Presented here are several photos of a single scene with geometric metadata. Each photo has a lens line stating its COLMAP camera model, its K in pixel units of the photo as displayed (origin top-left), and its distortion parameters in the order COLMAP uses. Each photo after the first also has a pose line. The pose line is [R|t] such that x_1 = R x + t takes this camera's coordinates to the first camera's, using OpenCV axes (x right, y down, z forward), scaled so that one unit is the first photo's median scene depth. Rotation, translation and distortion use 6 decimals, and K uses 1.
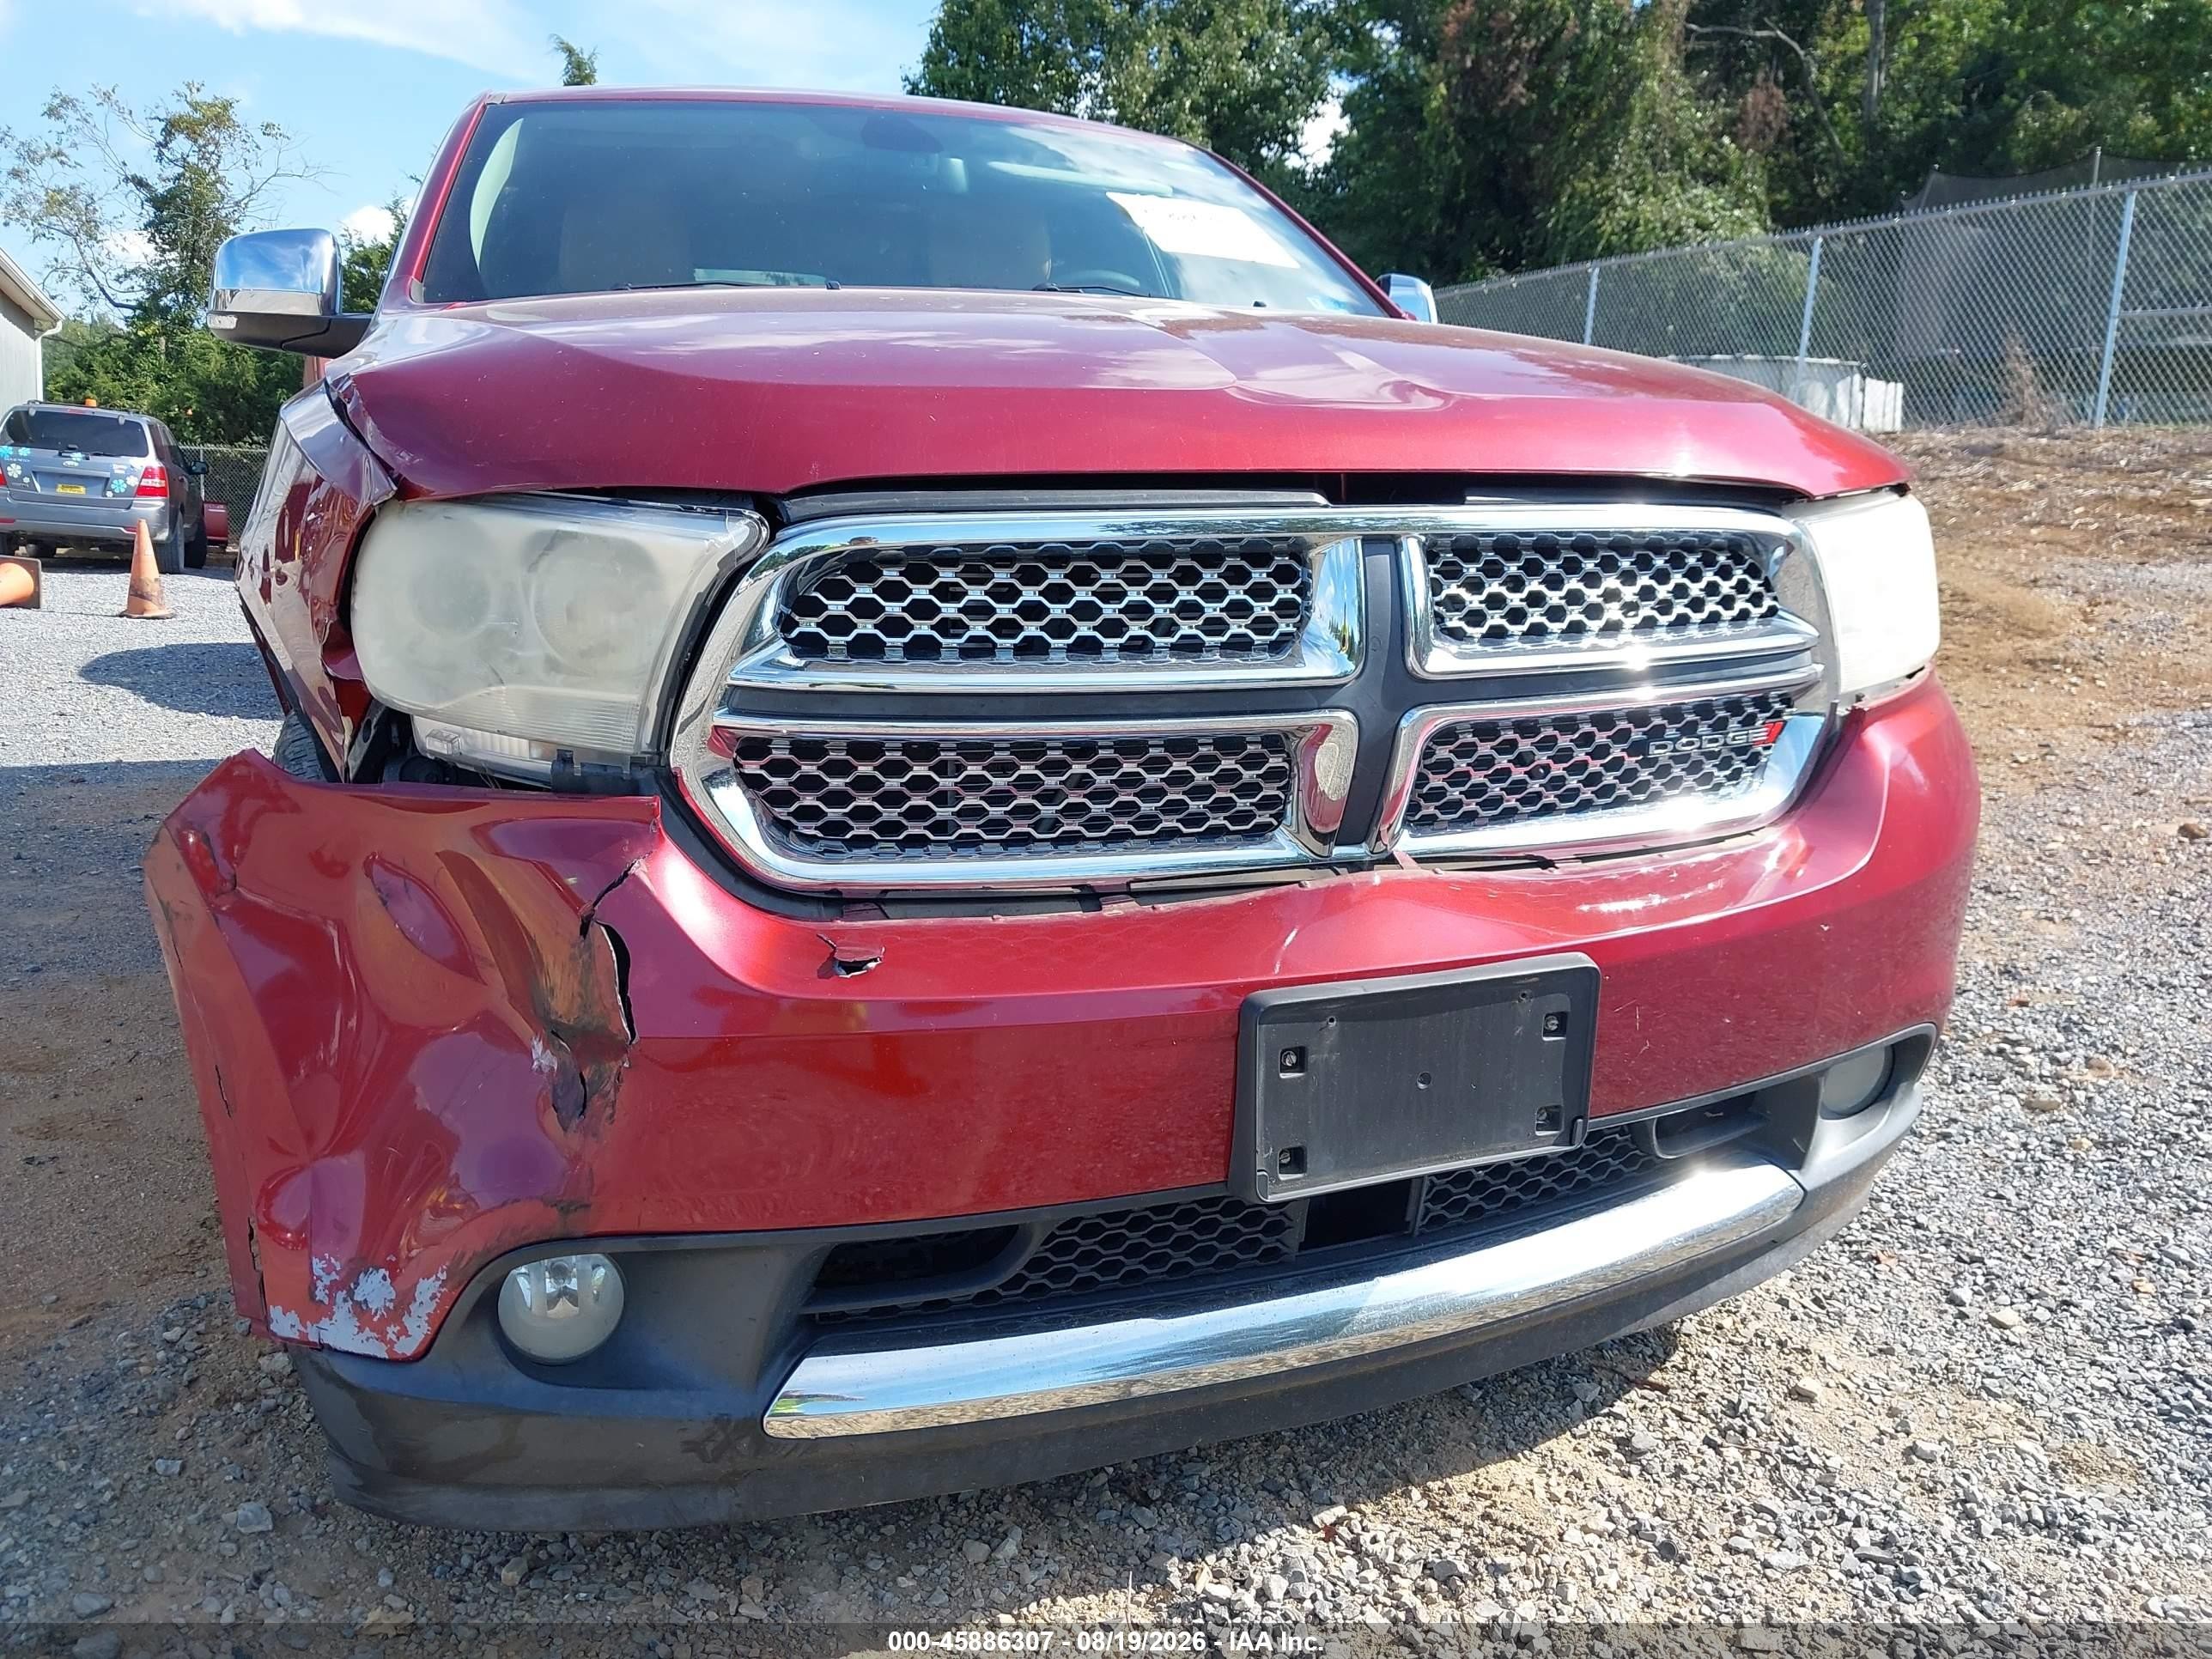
lens RADIAL K [[1880.6, 0, 1068.2], [0, 1880.6, 832.7], [0, 0, 1]] dist [0.003198, -0.010273]
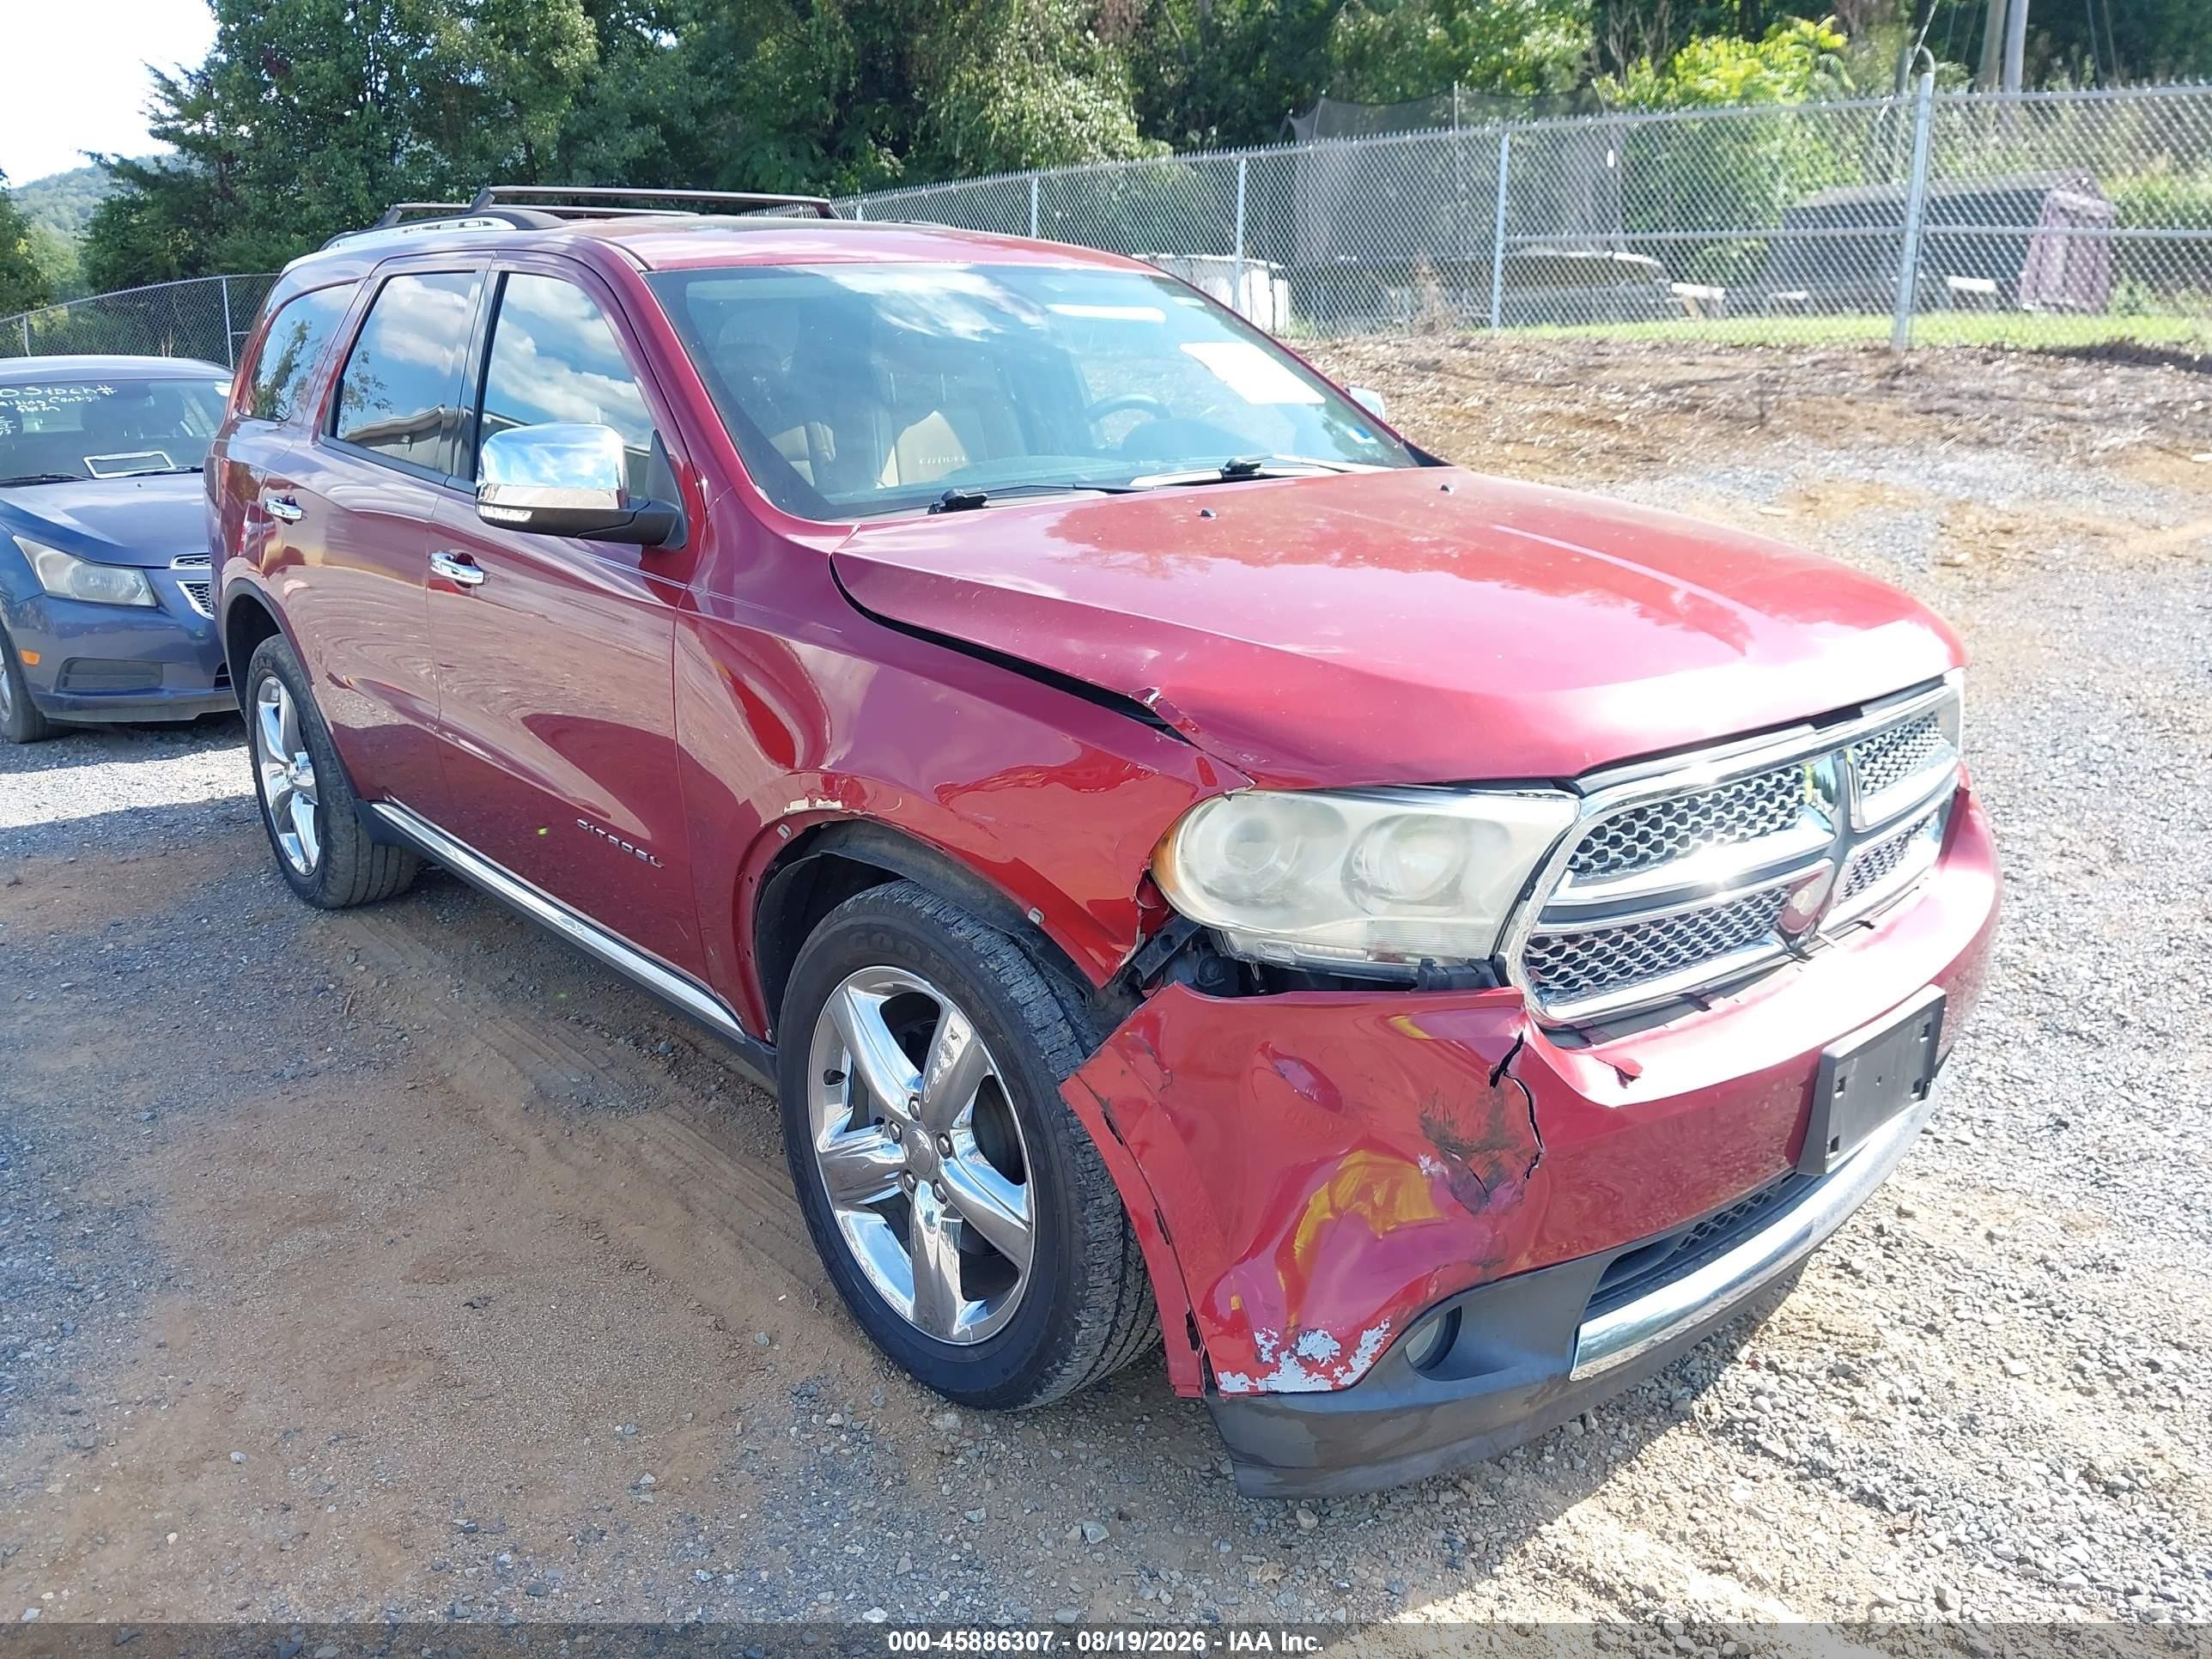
lens RADIAL K [[1901.0, 0, 1075.2], [0, 1901.0, 826.8], [0, 0, 1]] dist [-0.027985, 0.035901]
pose [[0.929435, -0.119534, 0.349088, -0.822065], [0.091589, 0.991202, 0.095553, -0.250795], [-0.357439, -0.056837, 0.932206, -0.214515]]
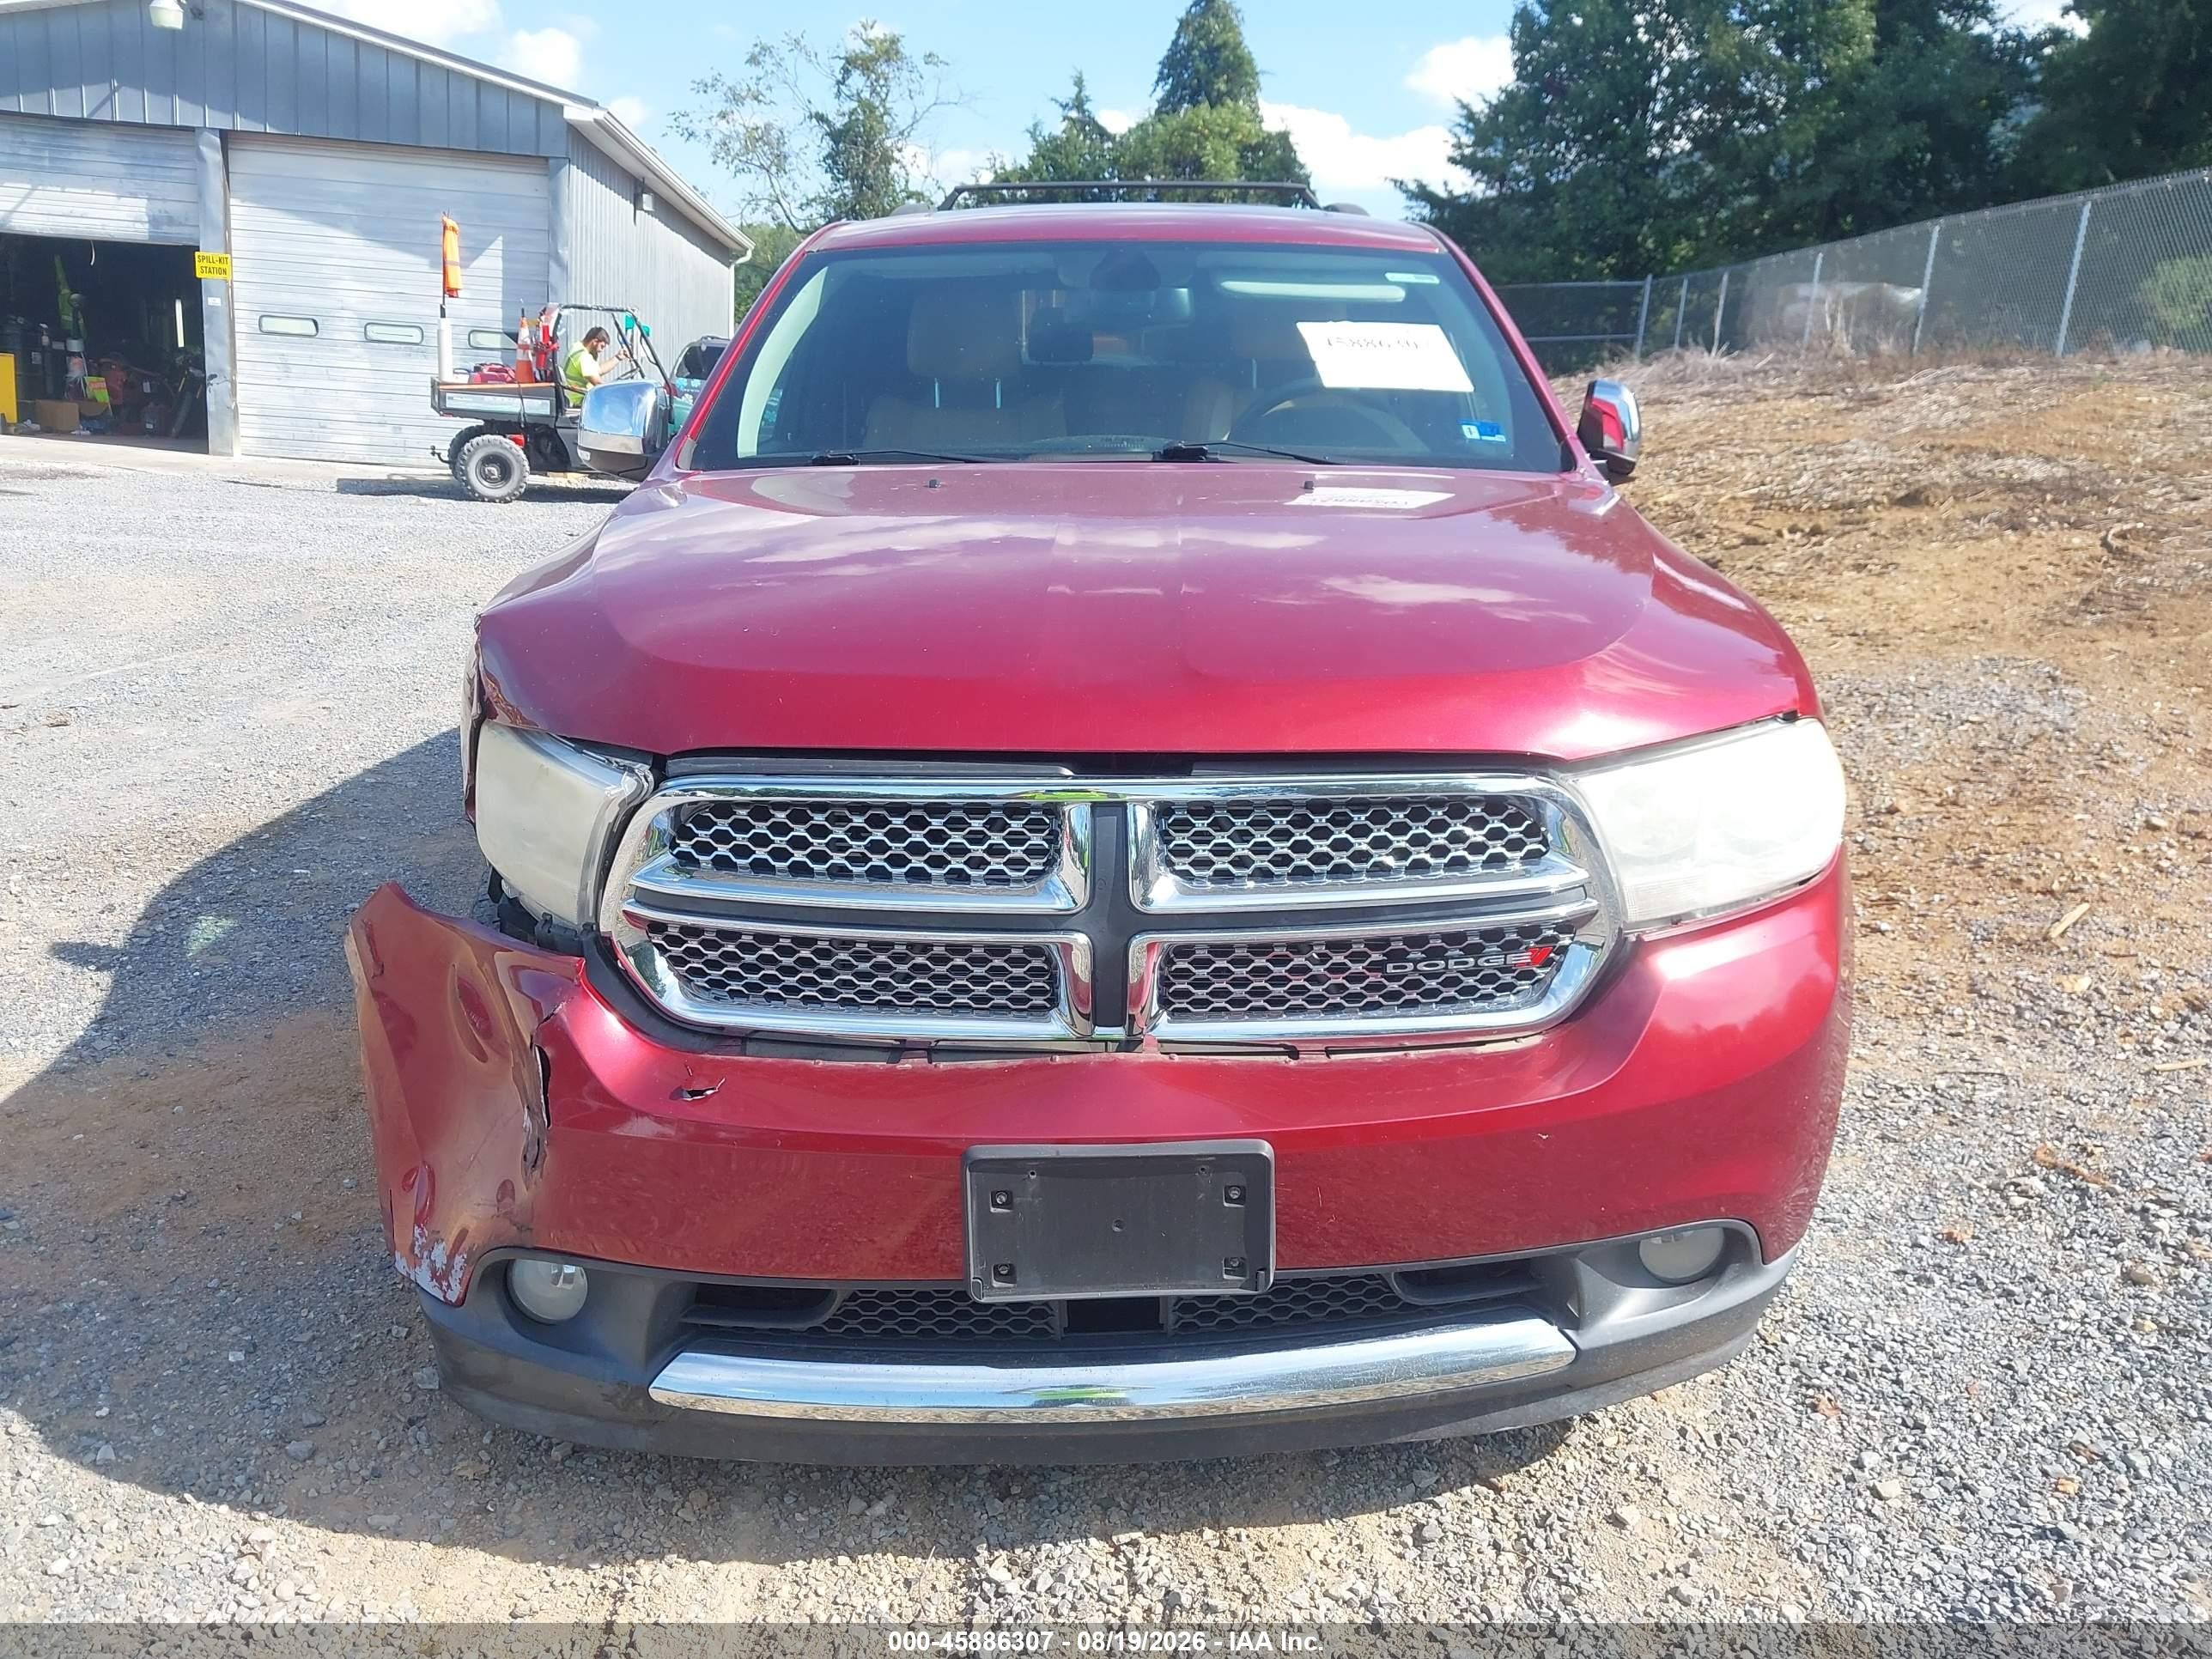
lens RADIAL K [[1892.8, 0, 1003.5], [0, 1892.8, 829.0], [0, 0, 1]] dist [0.005682, -0.009784]
pose [[0.929211, 0.080362, -0.360706, 0.460948], [-0.058020, 0.995689, 0.072366, -0.186427], [0.364967, -0.046315, 0.929868, -0.176941]]
